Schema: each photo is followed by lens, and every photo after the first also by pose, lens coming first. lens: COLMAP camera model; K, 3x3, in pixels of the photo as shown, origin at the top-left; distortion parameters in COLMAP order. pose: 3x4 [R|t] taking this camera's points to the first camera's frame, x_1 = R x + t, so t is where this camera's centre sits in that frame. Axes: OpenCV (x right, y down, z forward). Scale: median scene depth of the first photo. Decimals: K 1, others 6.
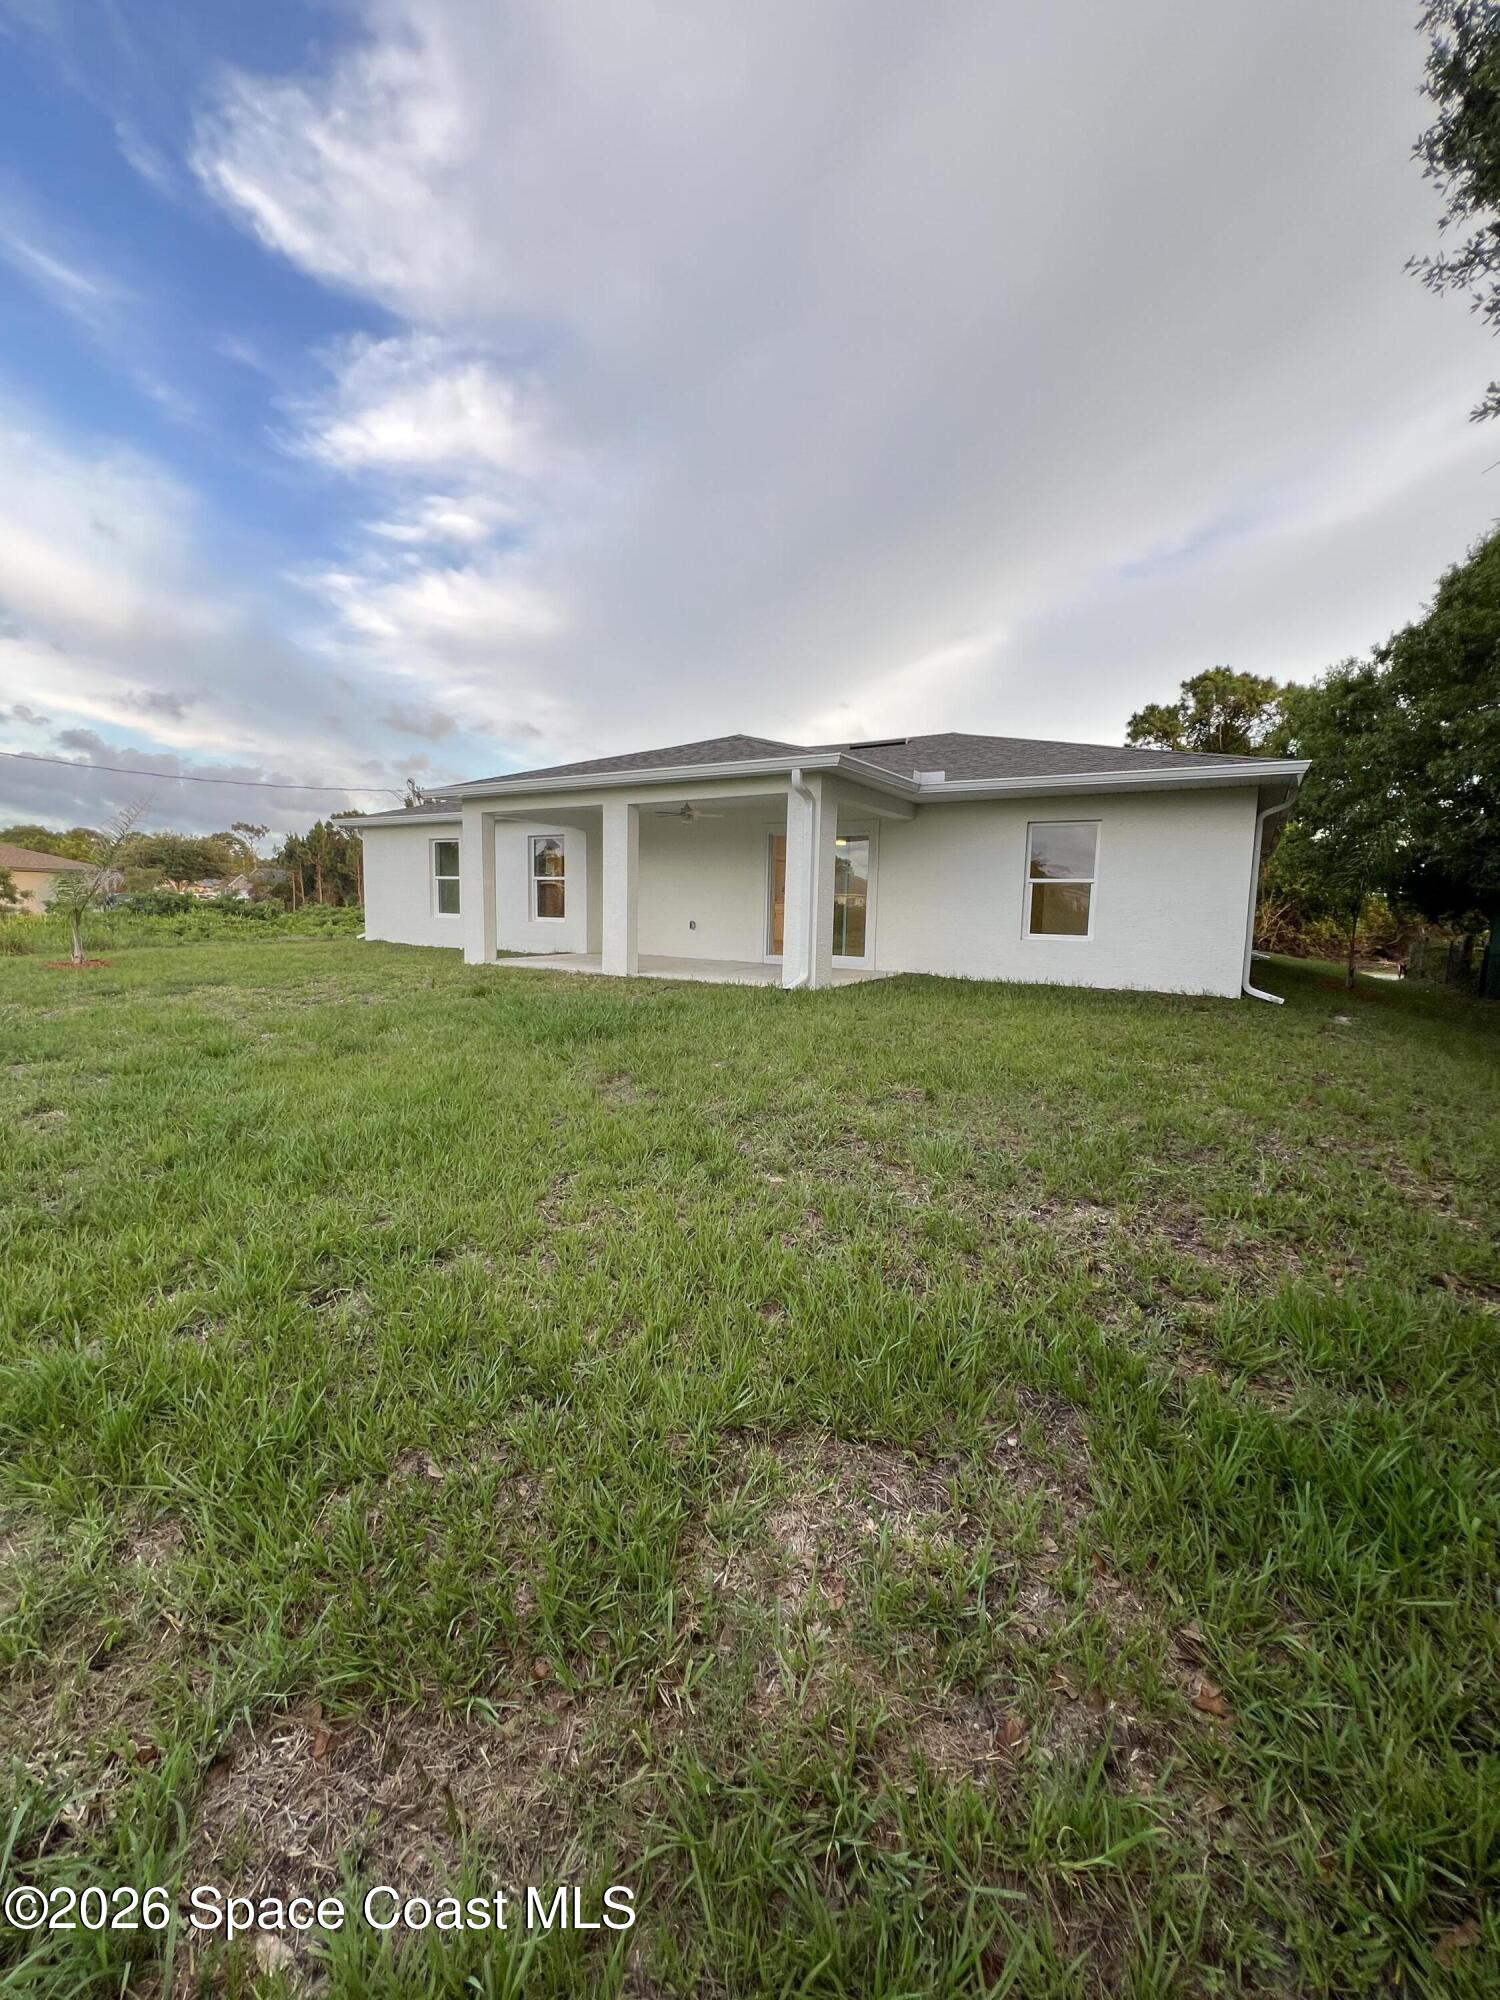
lens RADIAL K [[799.7, 0, 750.8], [0, 799.7, 998.7], [0, 0, 1]] dist [-0.002591, 0.000792]
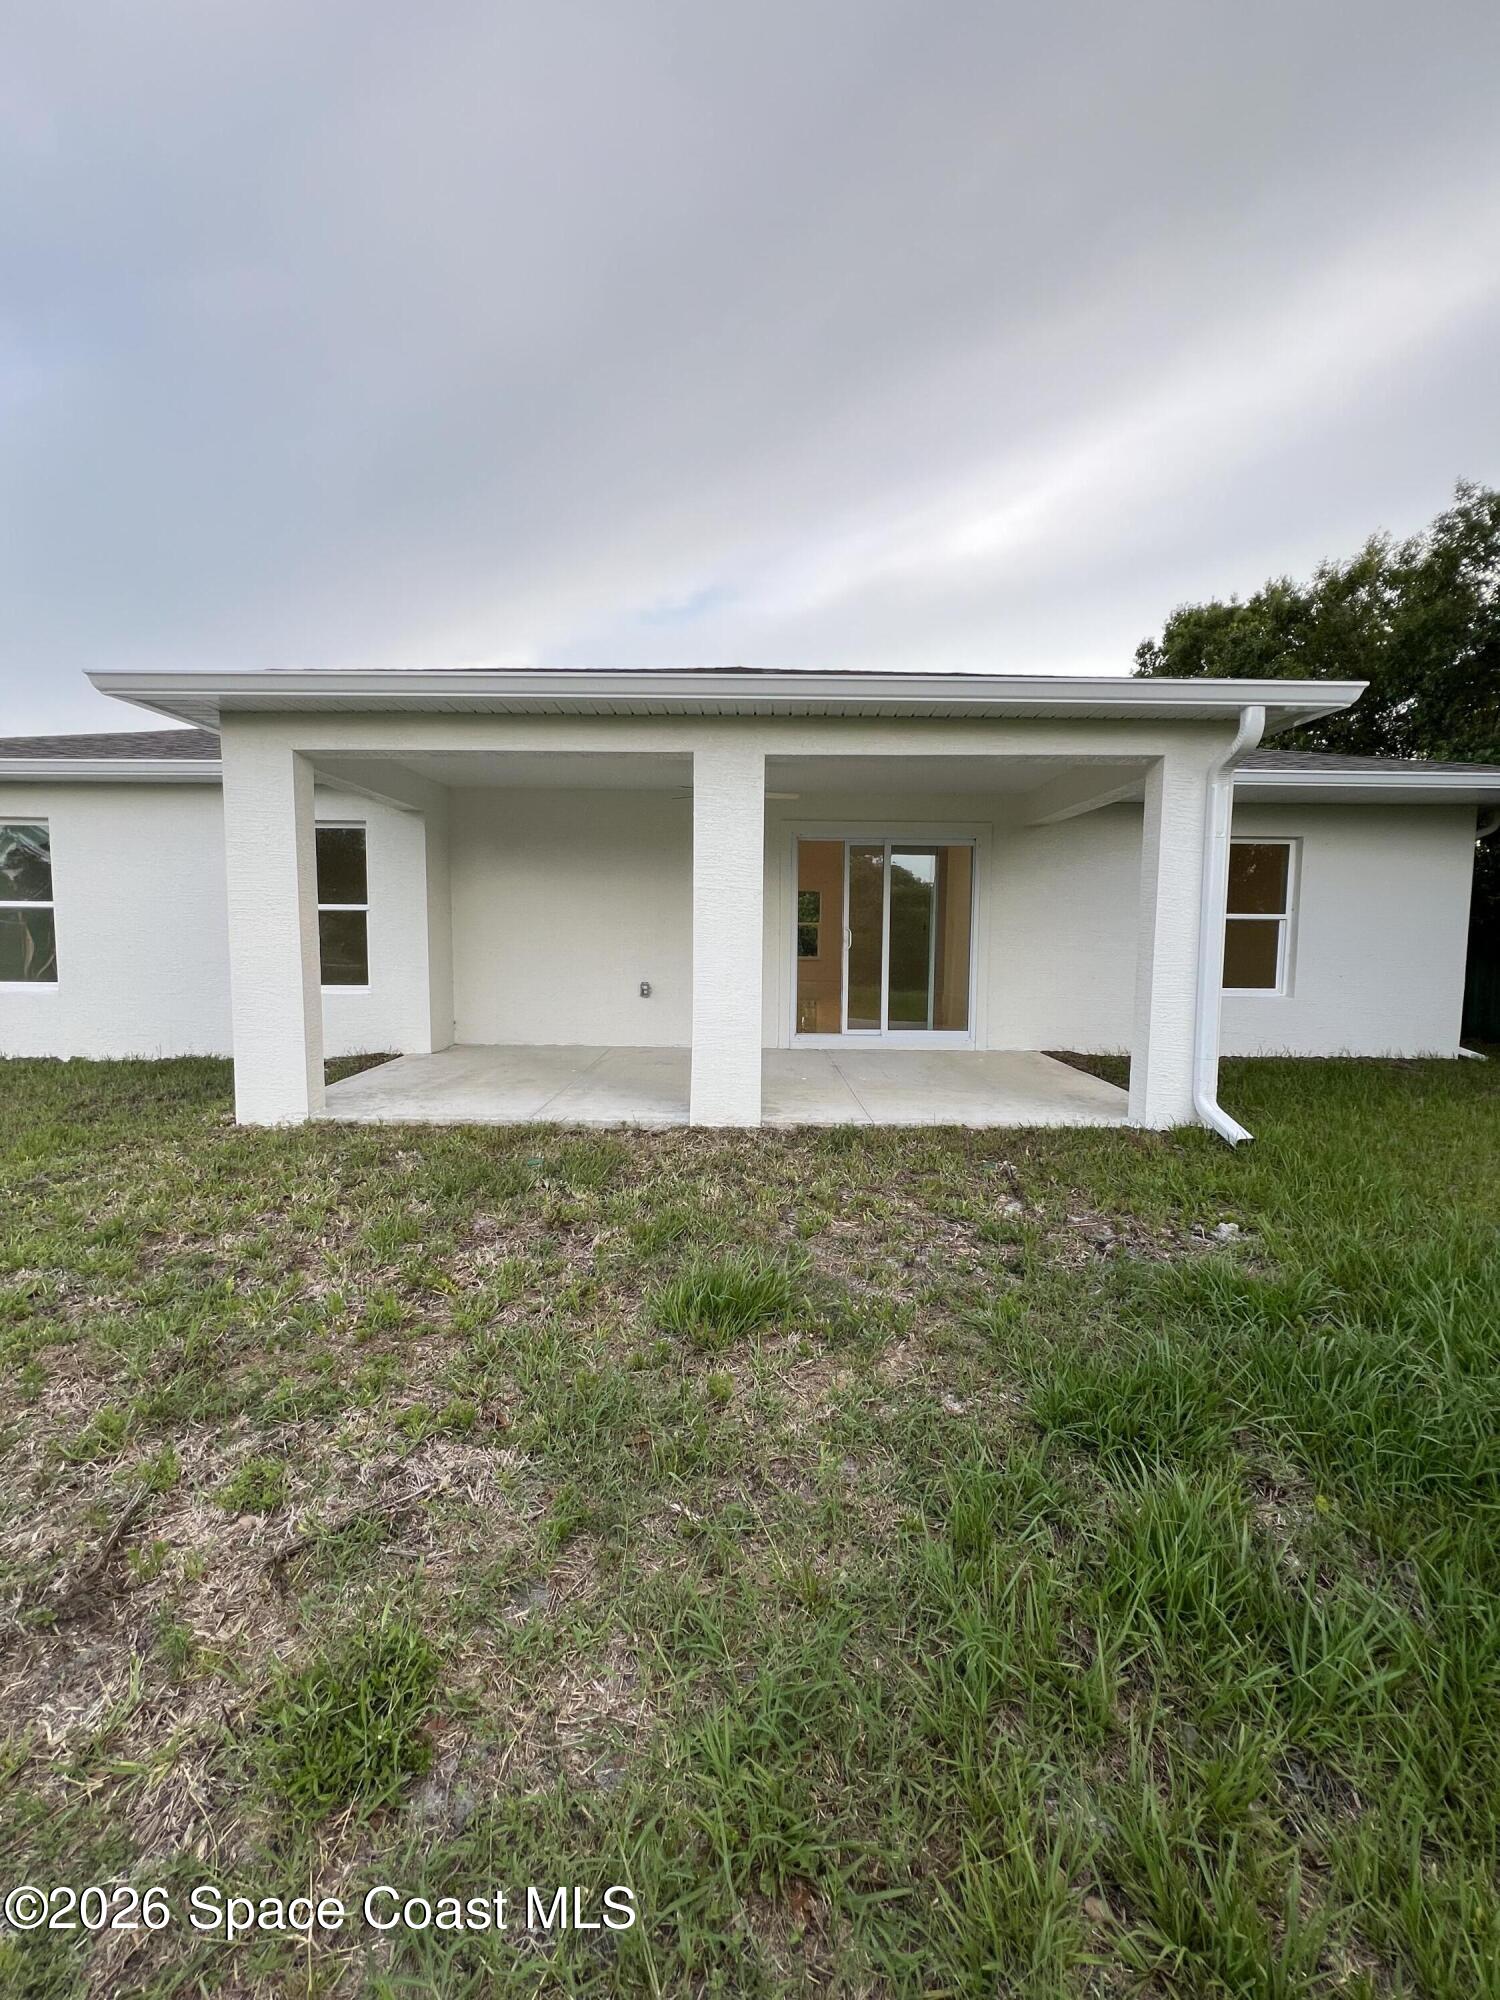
lens RADIAL K [[799.7, 0, 749.2], [0, 799.7, 997.7], [0, 0, 1]] dist [-0.002591, 0.000792]
pose [[0.848510, -0.056967, 0.526104, -0.391230], [0.068693, 0.997634, -0.002764, -0.099995], [-0.524702, 0.038485, 0.850416, 0.593450]]
